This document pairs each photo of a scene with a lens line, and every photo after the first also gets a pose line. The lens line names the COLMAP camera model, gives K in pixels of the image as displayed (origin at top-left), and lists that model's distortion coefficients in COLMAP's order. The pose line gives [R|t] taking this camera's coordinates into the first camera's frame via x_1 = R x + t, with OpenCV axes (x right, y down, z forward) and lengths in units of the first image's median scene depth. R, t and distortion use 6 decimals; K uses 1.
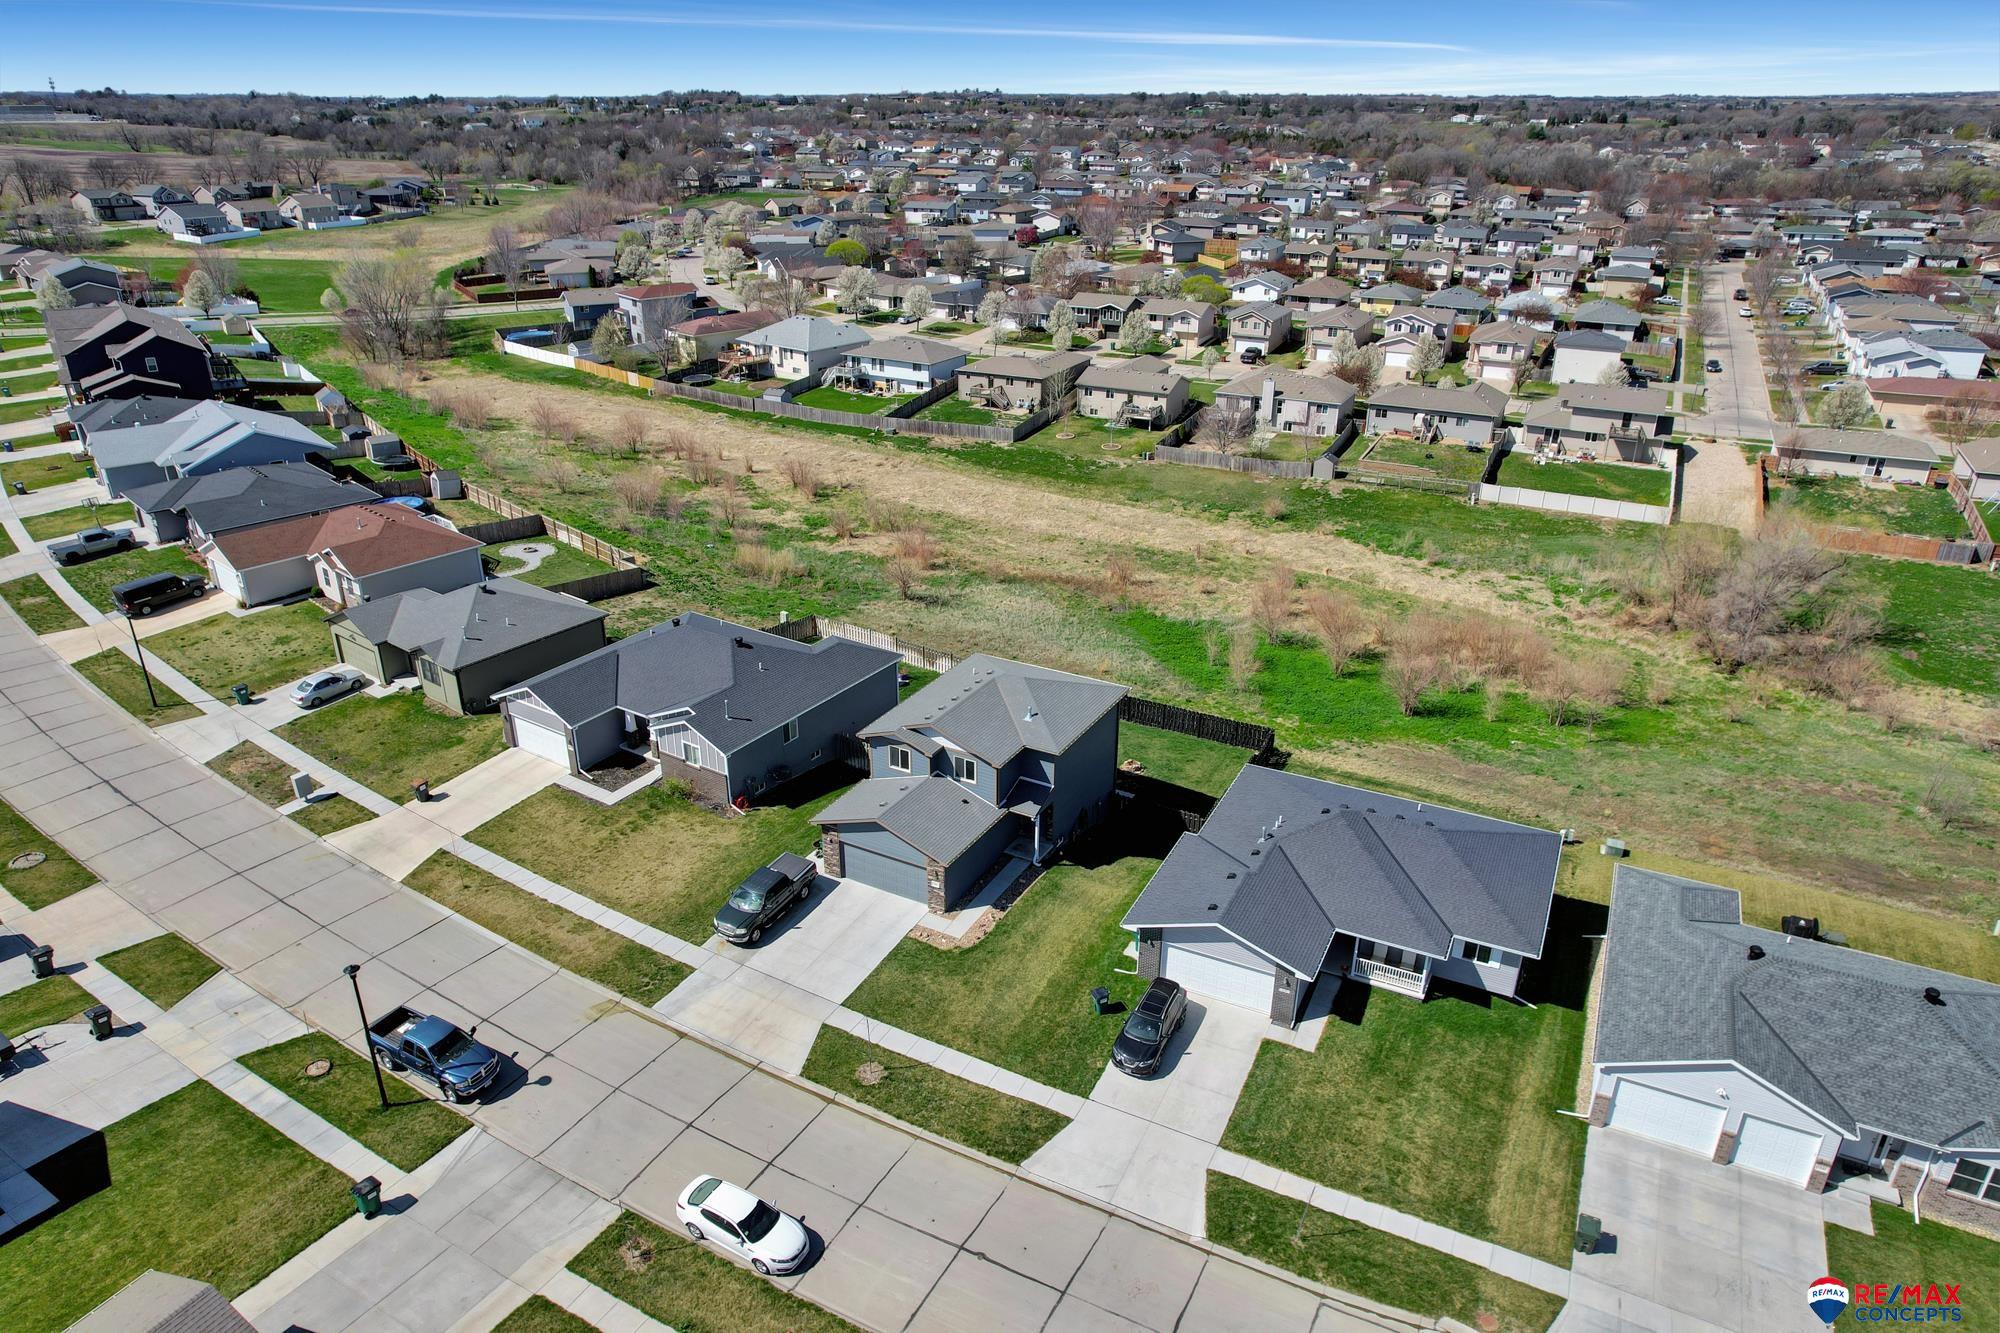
lens RADIAL K [[1249.4, 0, 1000.0], [0, 1249.4, 666.5], [0, 0, 1]] dist [-0.058281, 0.046408]
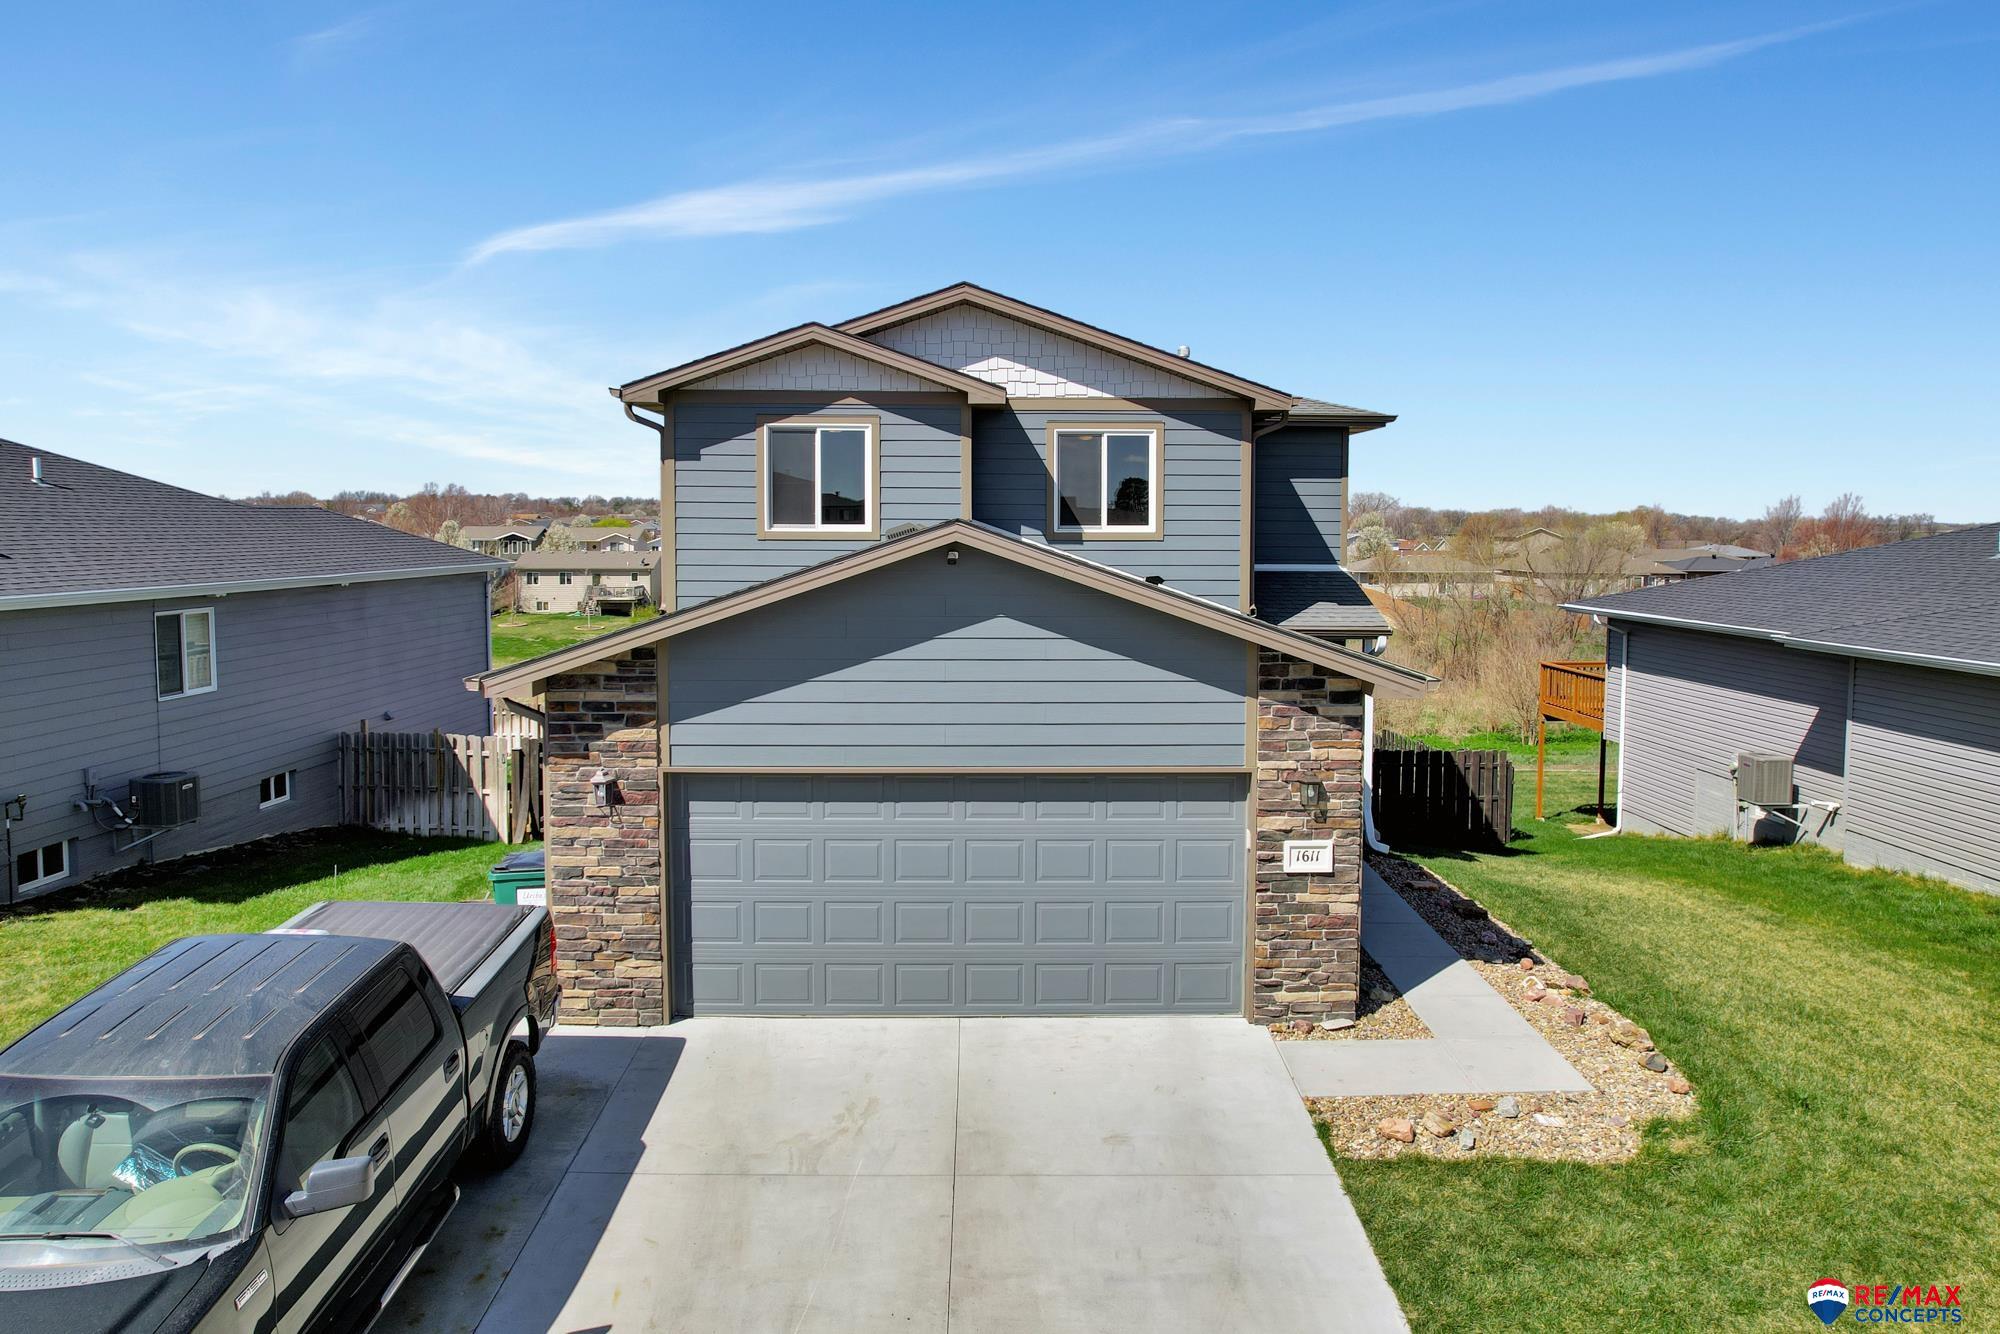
lens RADIAL K [[1306.3, 0, 1006.0], [0, 1306.3, 611.6], [0, 0, 1]] dist [-0.039034, -0.000254]
pose [[0.868641, -0.039501, 0.493866, -0.095714], [0.204491, 0.936533, -0.284763, 0.097607], [-0.451273, 0.348347, 0.821588, 0.445389]]
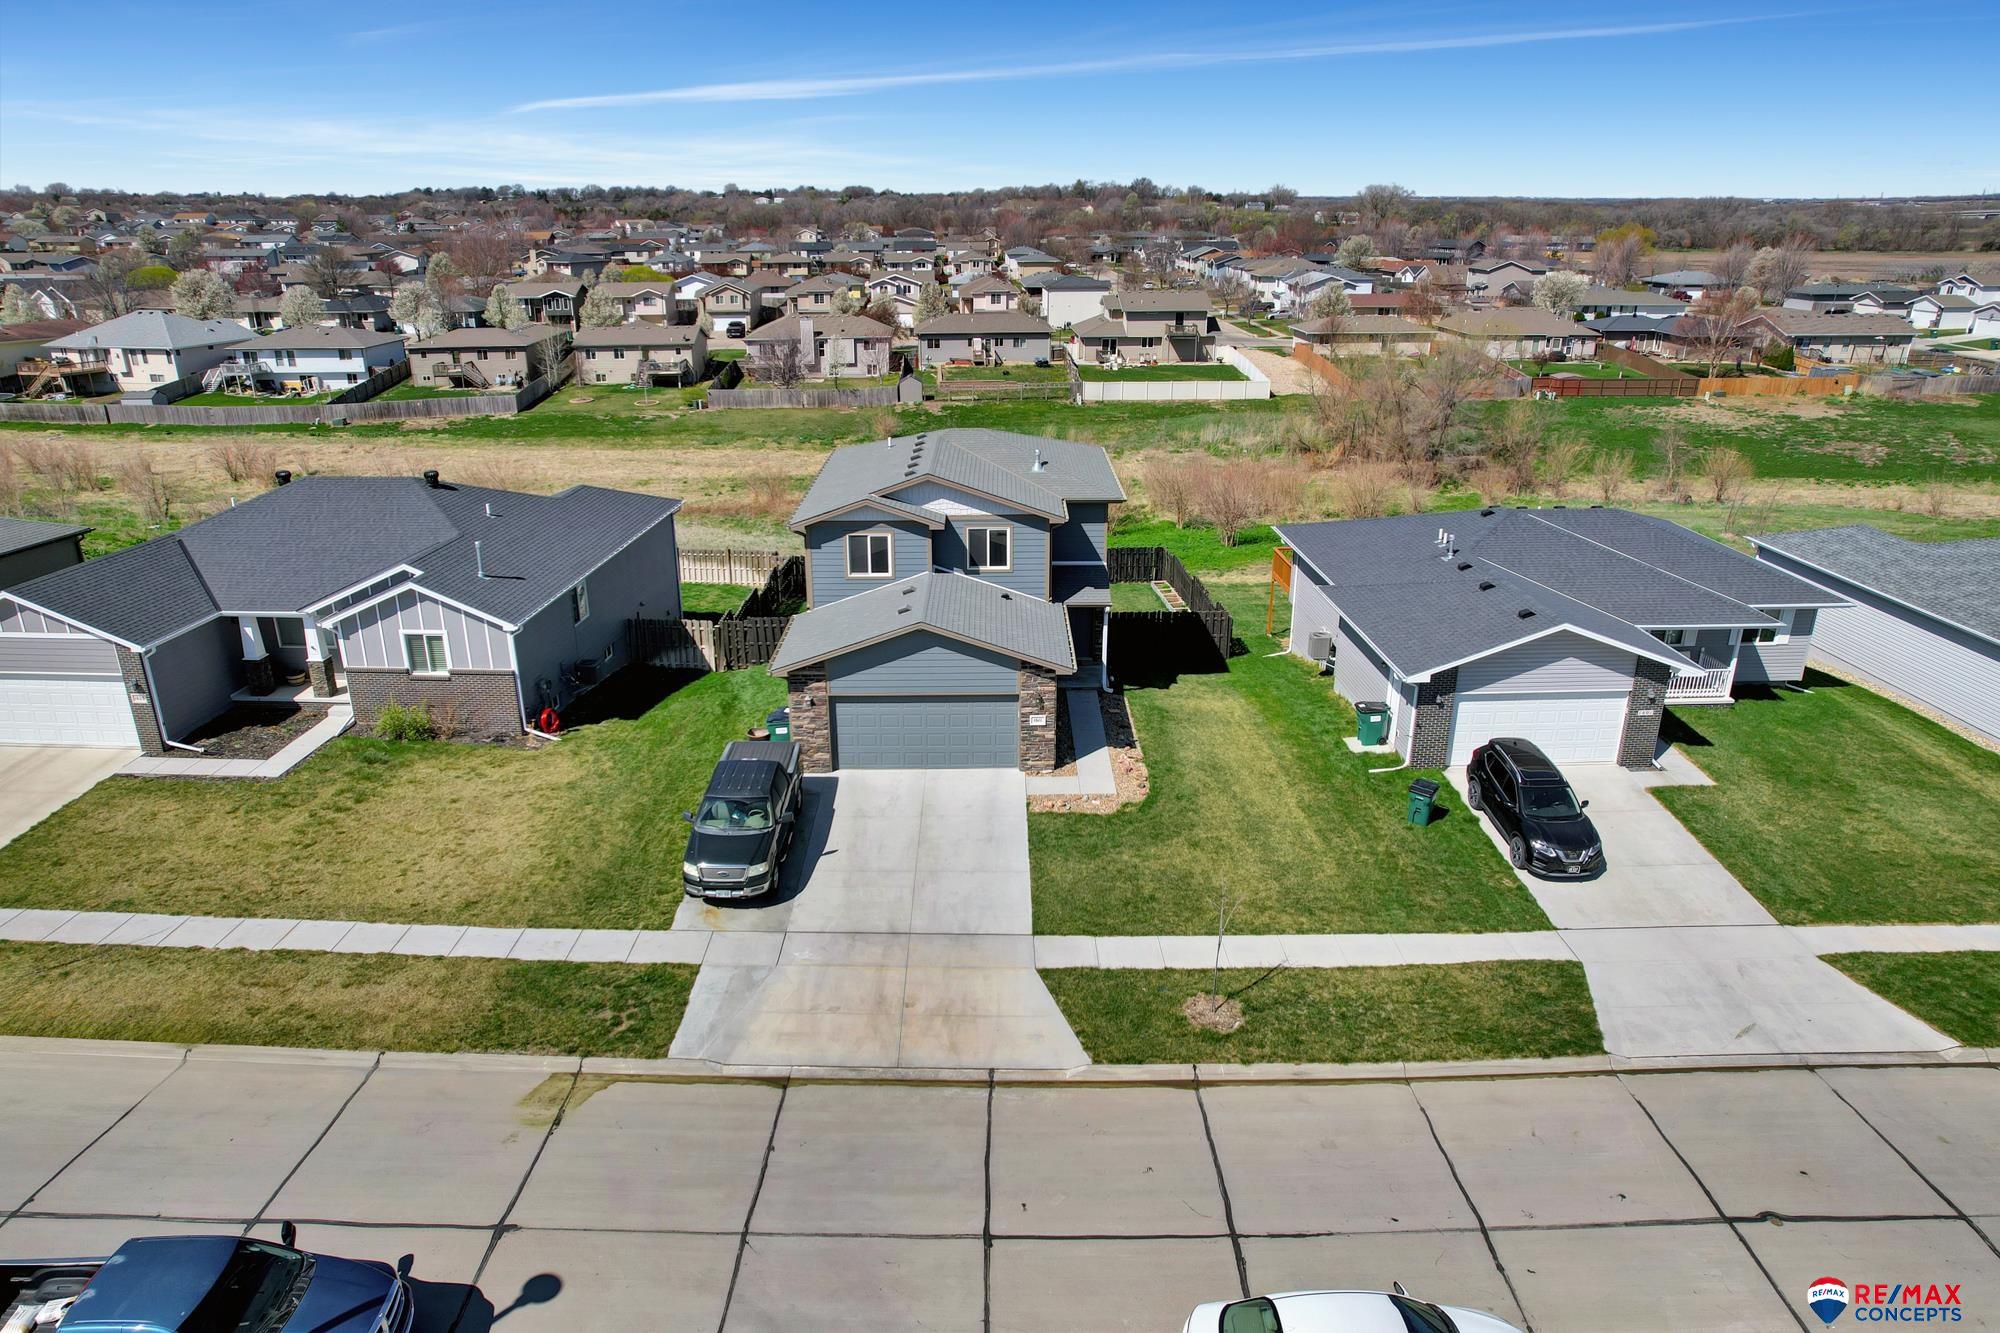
lens RADIAL K [[1287.4, 0, 1005.0], [0, 1287.4, 665.0], [0, 0, 1]] dist [-0.091793, 0.085701]
pose [[0.873070, -0.176563, 0.454504, -0.169092], [0.208499, 0.977804, -0.020659, 0.083424], [-0.440768, 0.112800, 0.890505, 0.256015]]
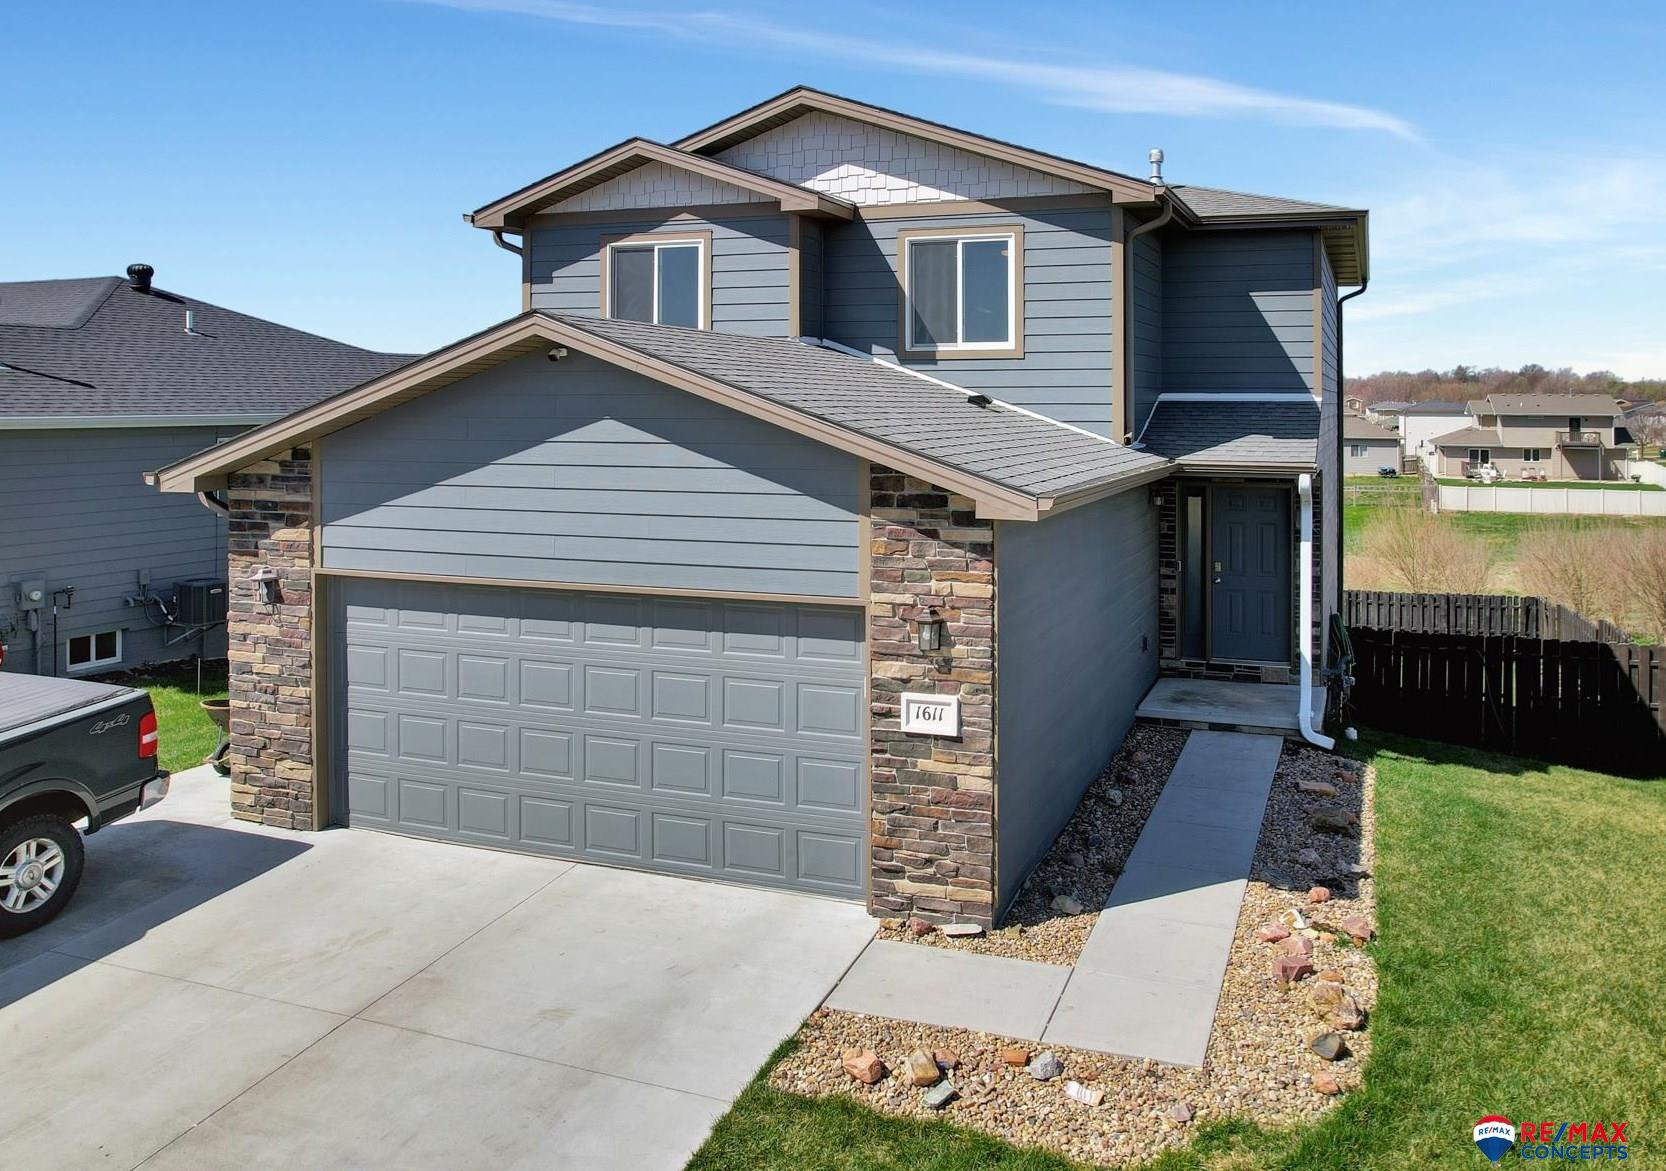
lens RADIAL K [[1308.0, 0, 892.6], [0, 1308.0, 410.8], [0, 0, 1]] dist [-0.010666, -0.058826]
pose [[0.988648, -0.010164, 0.149908, -0.041393], [0.068746, 0.917753, -0.391157, 0.105884], [-0.133603, 0.397022, 0.908033, 0.442148]]
